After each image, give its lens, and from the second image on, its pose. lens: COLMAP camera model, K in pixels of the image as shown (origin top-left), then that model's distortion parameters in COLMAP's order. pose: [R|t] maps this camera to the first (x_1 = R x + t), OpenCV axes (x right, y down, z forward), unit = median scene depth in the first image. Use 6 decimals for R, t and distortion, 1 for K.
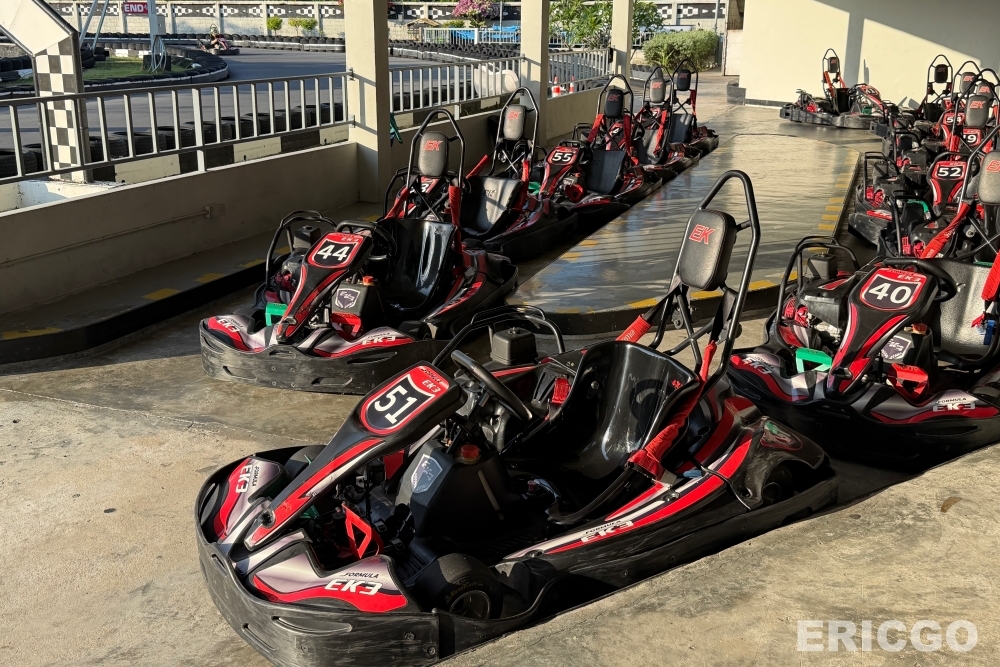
lens RADIAL K [[1012.8, 0, 499.7], [0, 1012.8, 300.0], [0, 0, 1]] dist [0.230421, -0.468679]
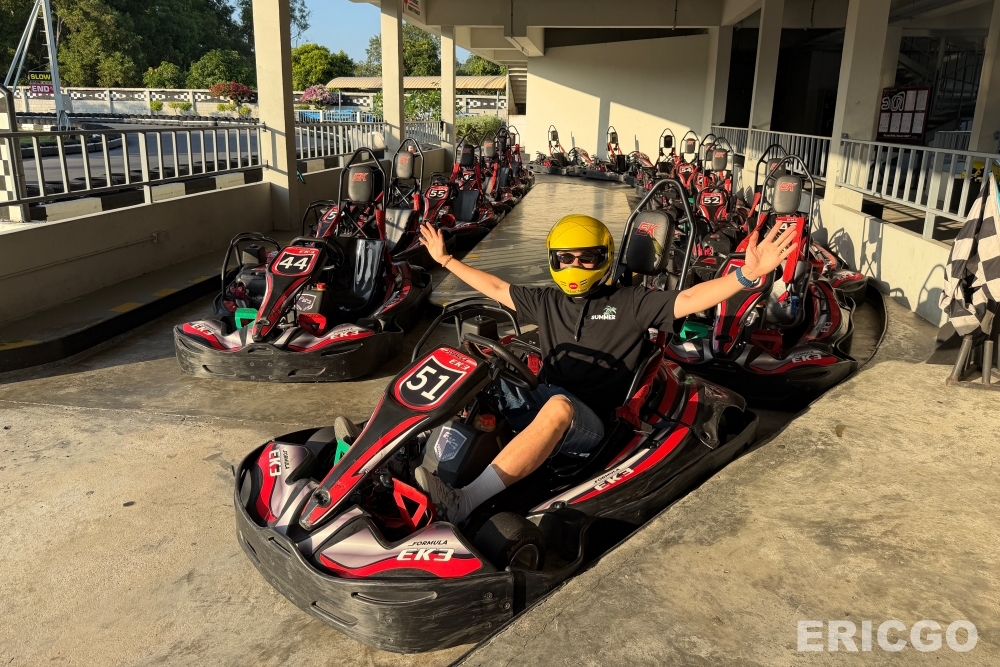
lens RADIAL K [[708.5, 0, 488.1], [0, 708.5, 304.2], [0, 0, 1]] dist [0.094688, -0.119099]
pose [[0.972261, -0.043277, 0.229858, -0.162061], [0.046045, 0.998917, -0.006689, 0.019432], [-0.229319, 0.017088, 0.973201, 0.180423]]
